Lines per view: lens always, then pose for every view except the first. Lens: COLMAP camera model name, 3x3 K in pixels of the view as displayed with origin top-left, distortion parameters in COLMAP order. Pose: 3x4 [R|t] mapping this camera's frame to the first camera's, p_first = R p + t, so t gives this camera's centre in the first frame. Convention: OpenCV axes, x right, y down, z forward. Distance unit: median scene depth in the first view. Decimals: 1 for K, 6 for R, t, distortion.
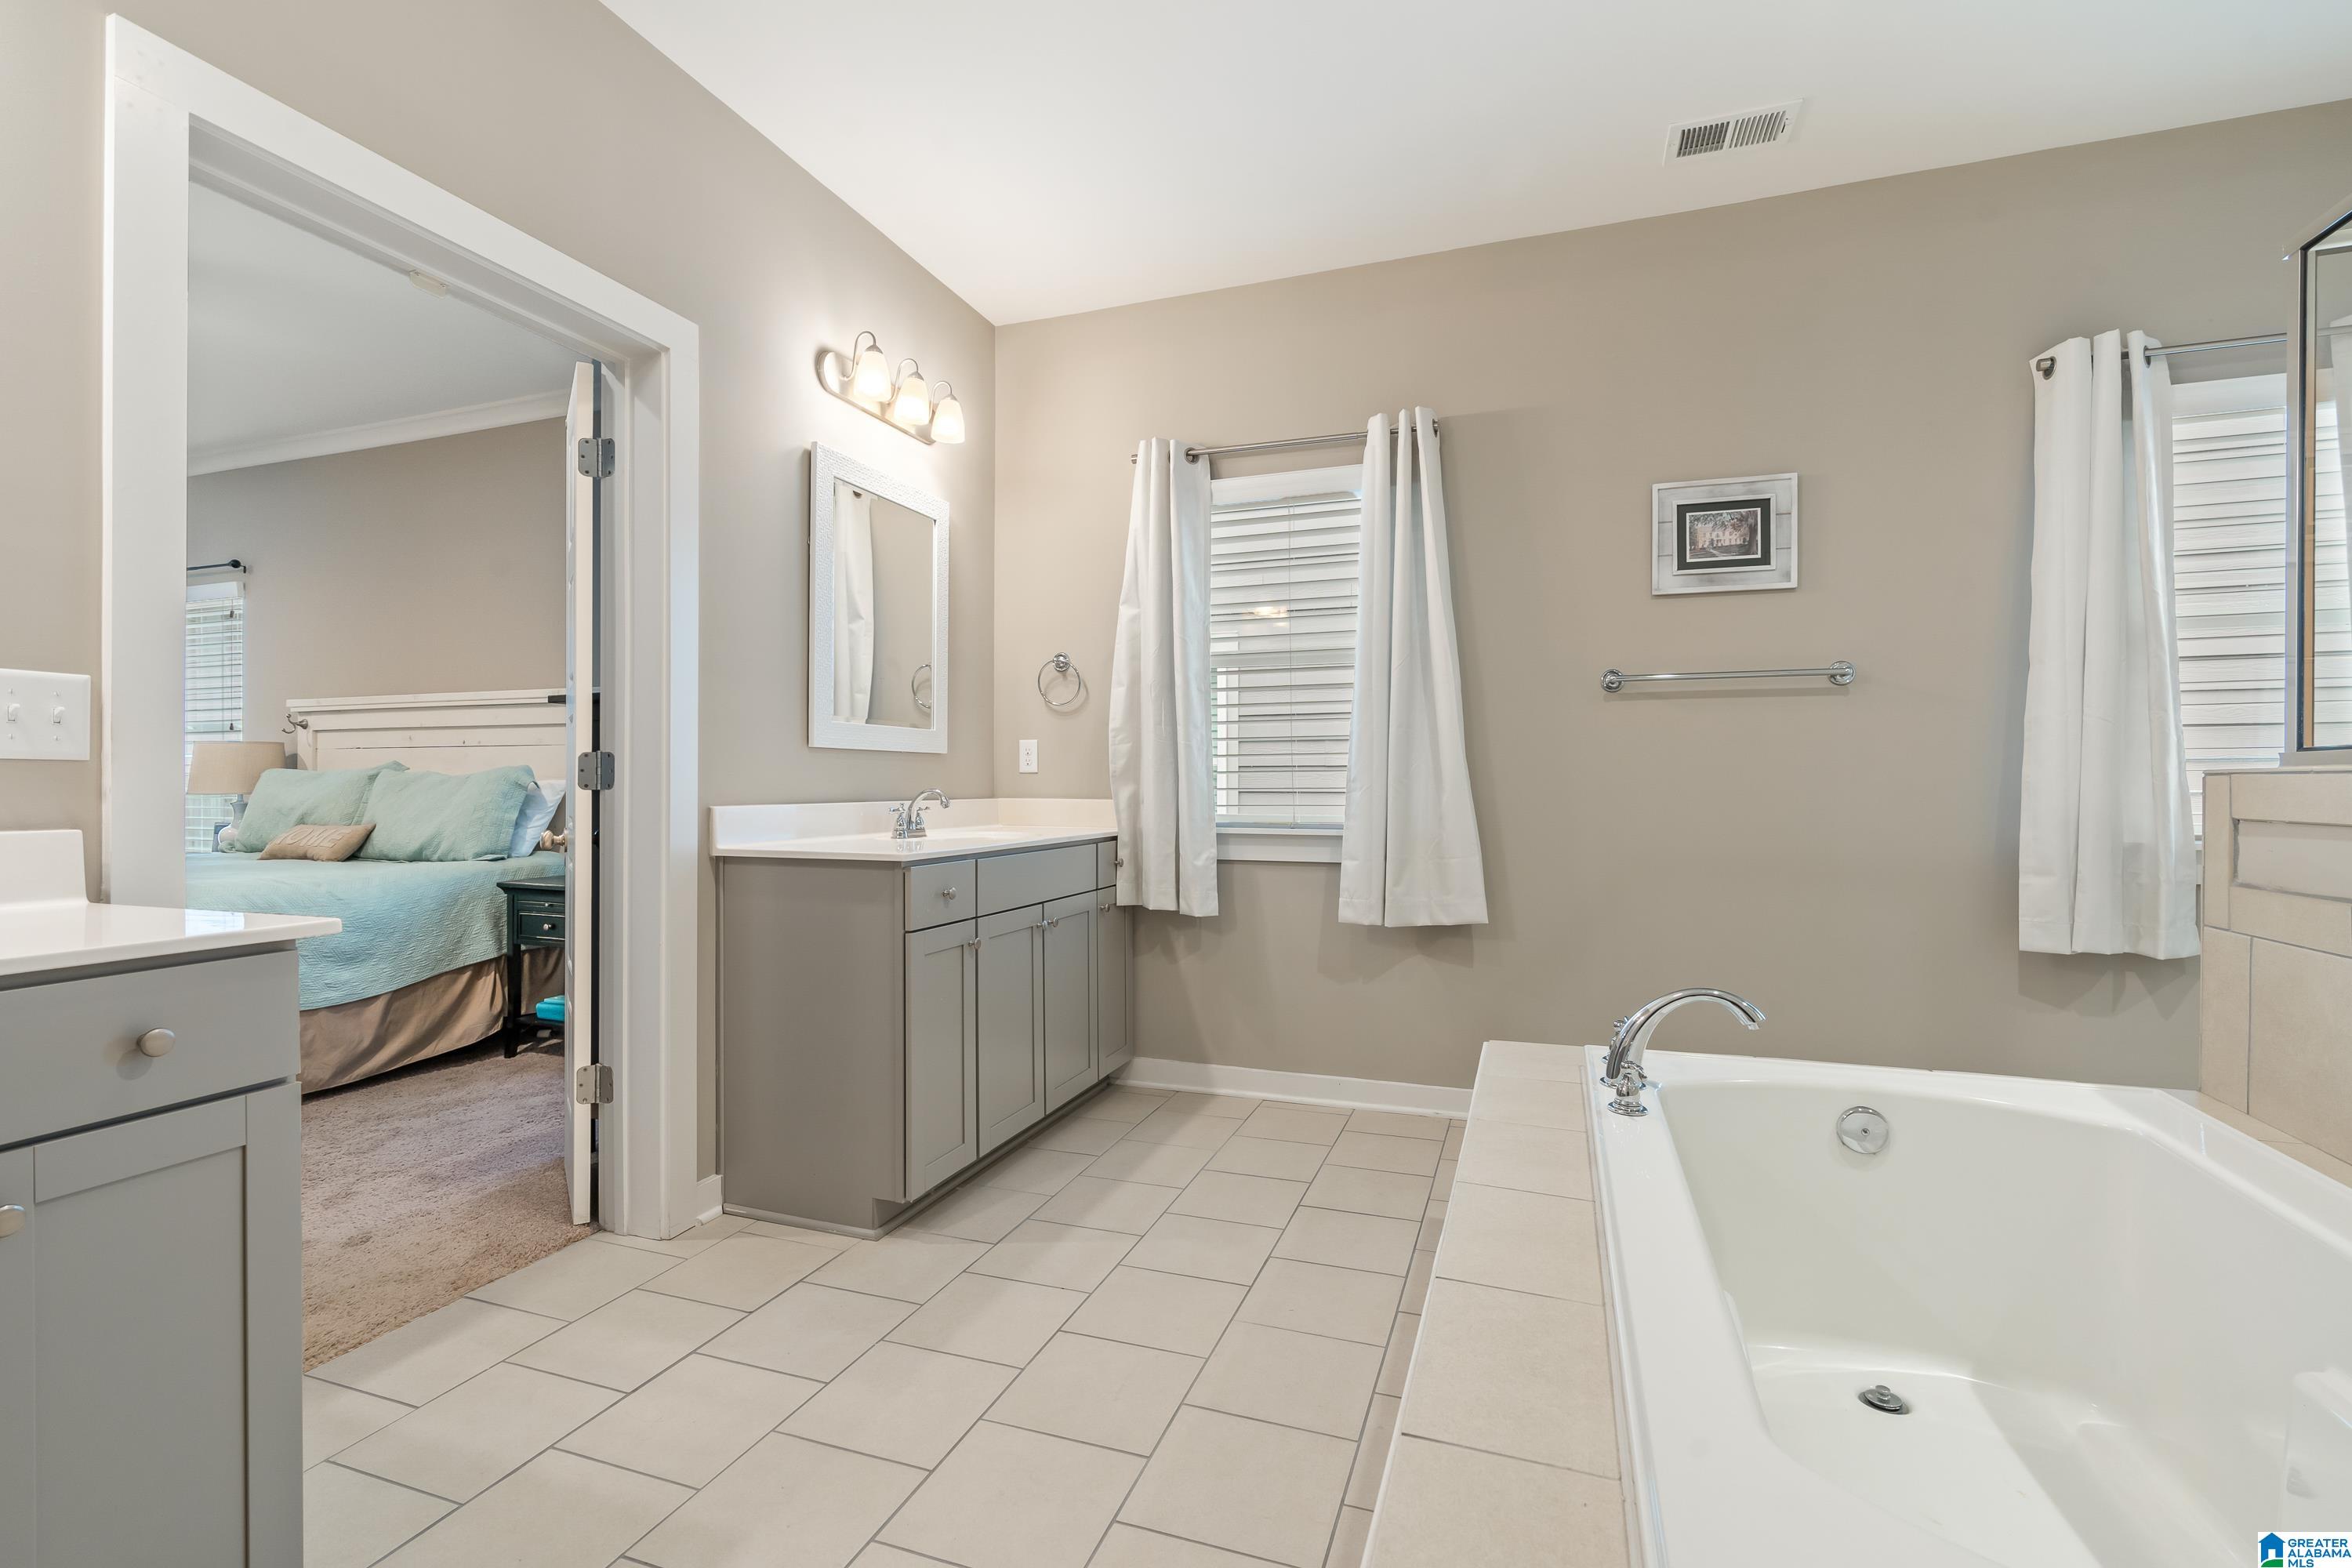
lens RADIAL K [[1074.7, 0, 1184.1], [0, 1074.7, 791.5], [0, 0, 1]] dist [-0.007793, 0.000338]
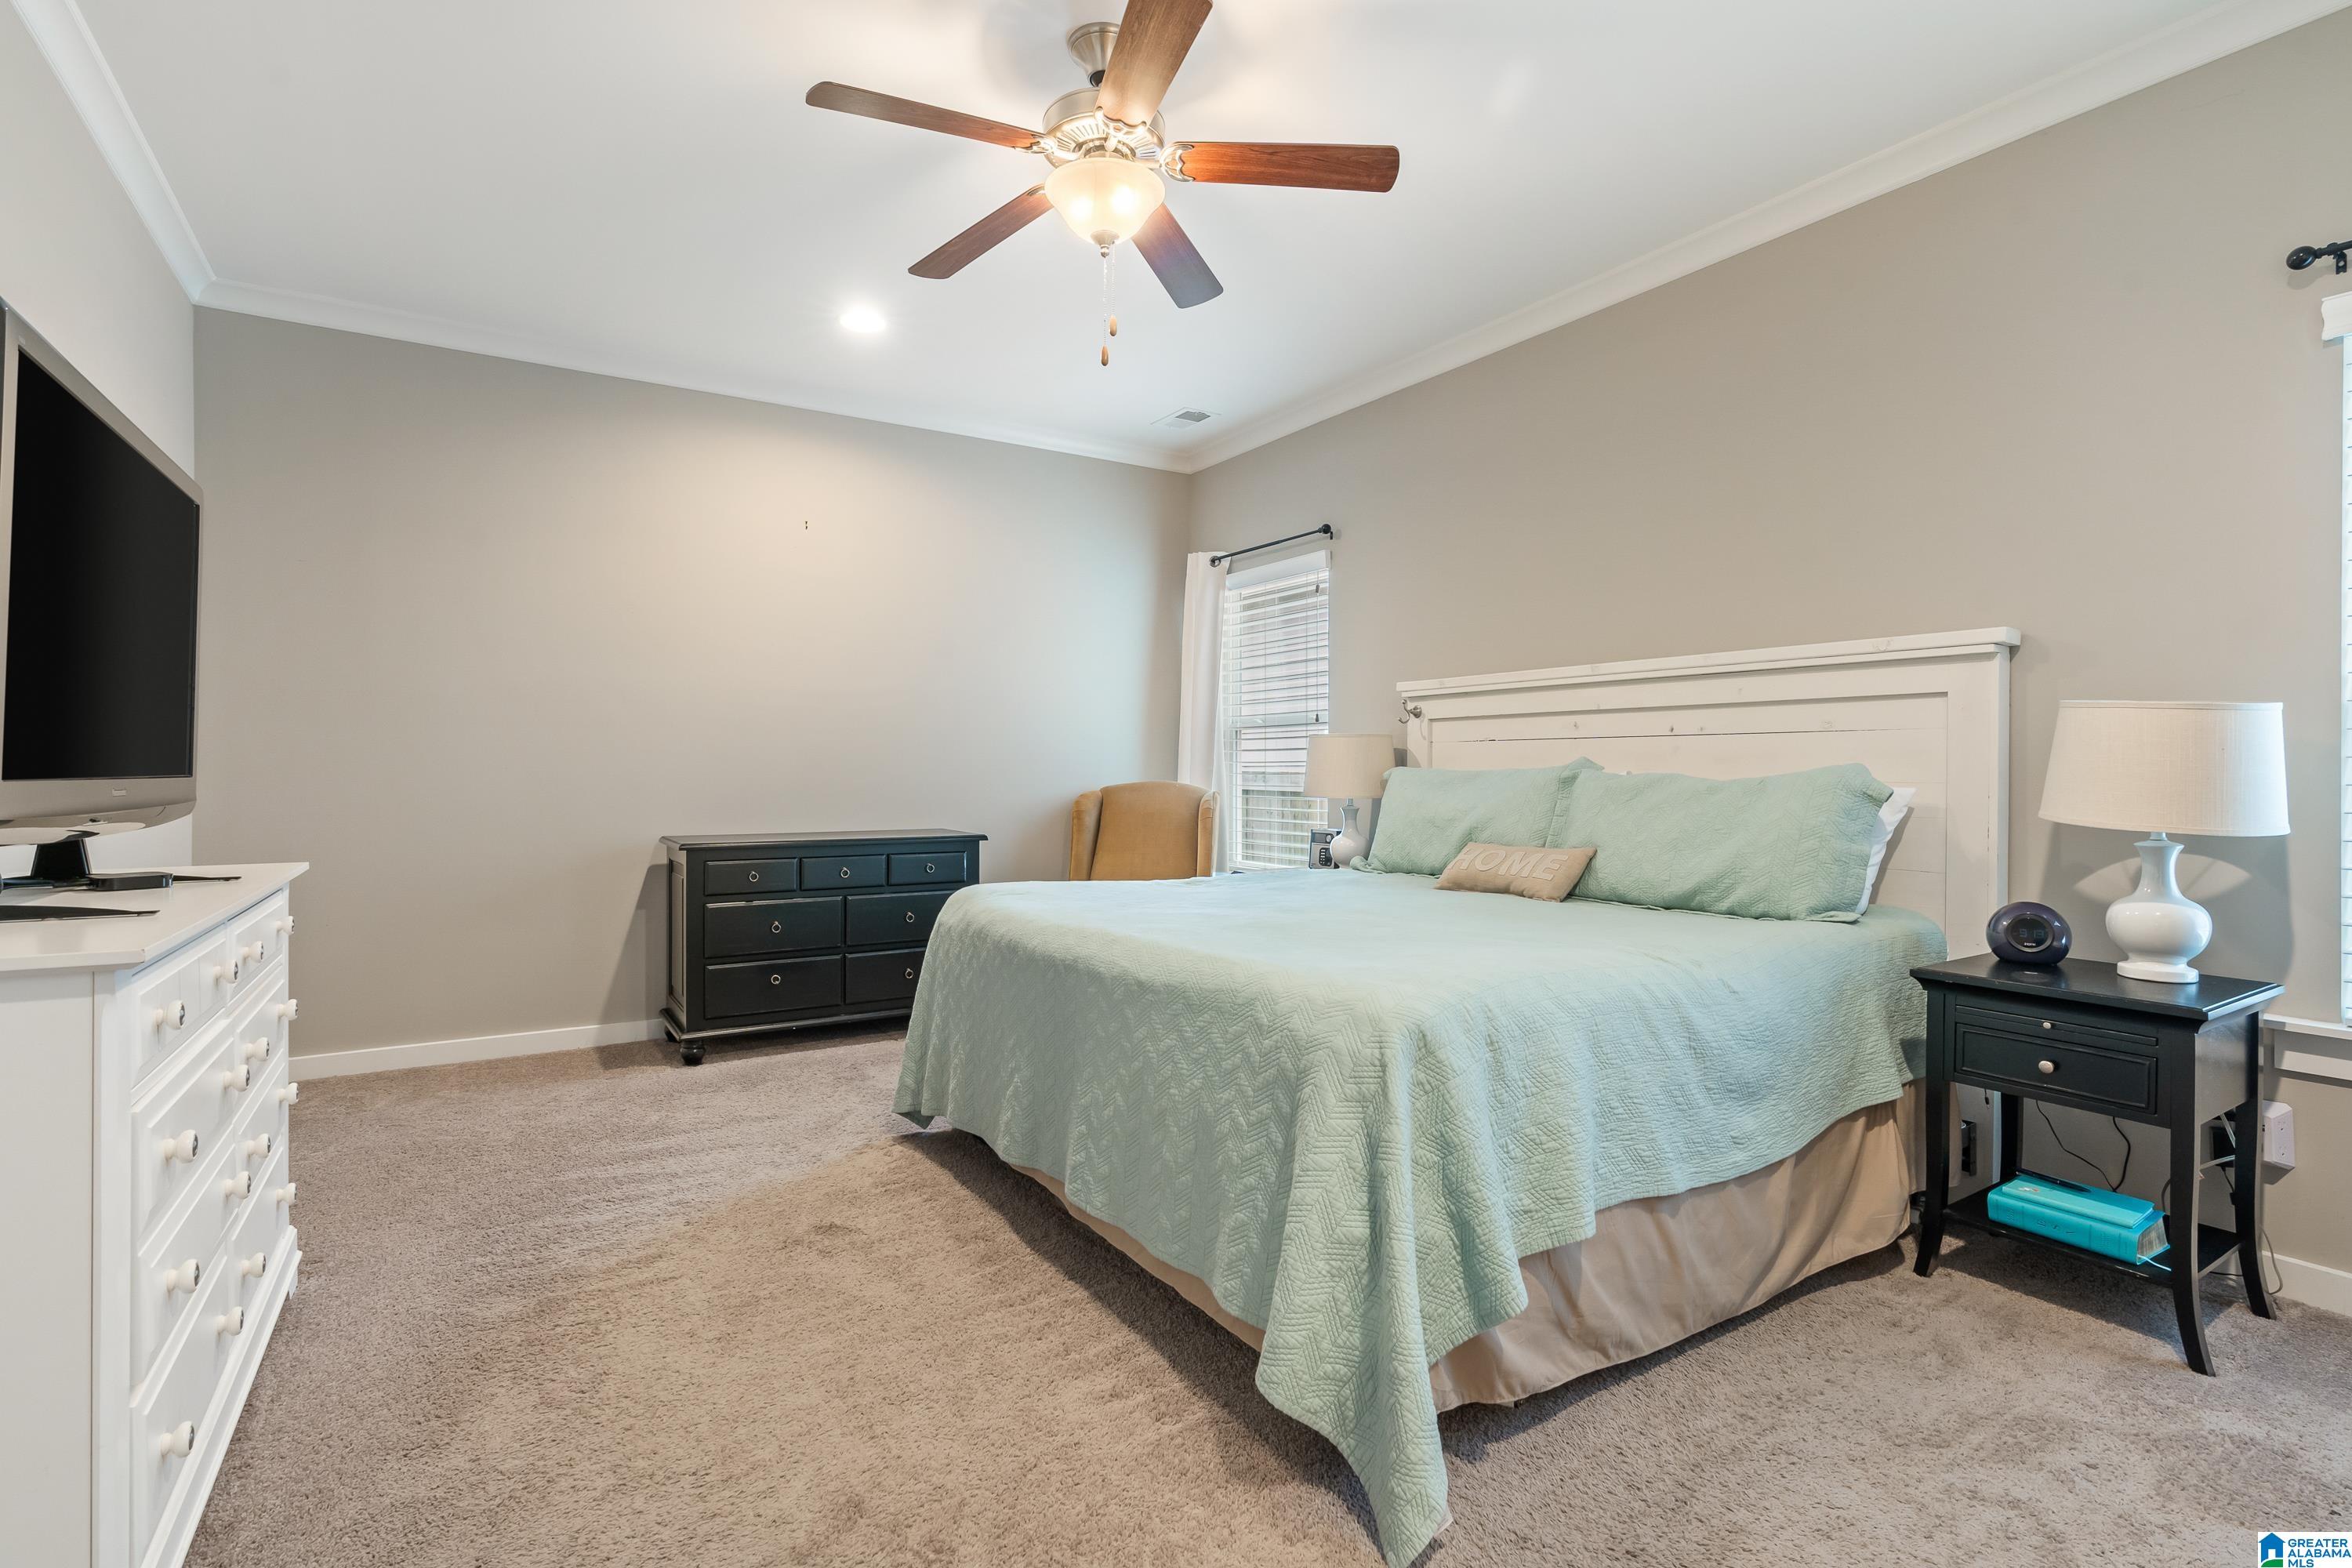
lens RADIAL K [[1096.4, 0, 1170.1], [0, 1096.4, 788.7], [0, 0, 1]] dist [-0.016154, -0.000192]
pose [[0.797464, 0.013102, -0.603224, -0.552726], [-0.011155, 0.999913, 0.006971, -0.010281], [0.603264, 0.001170, 0.797541, 0.268393]]
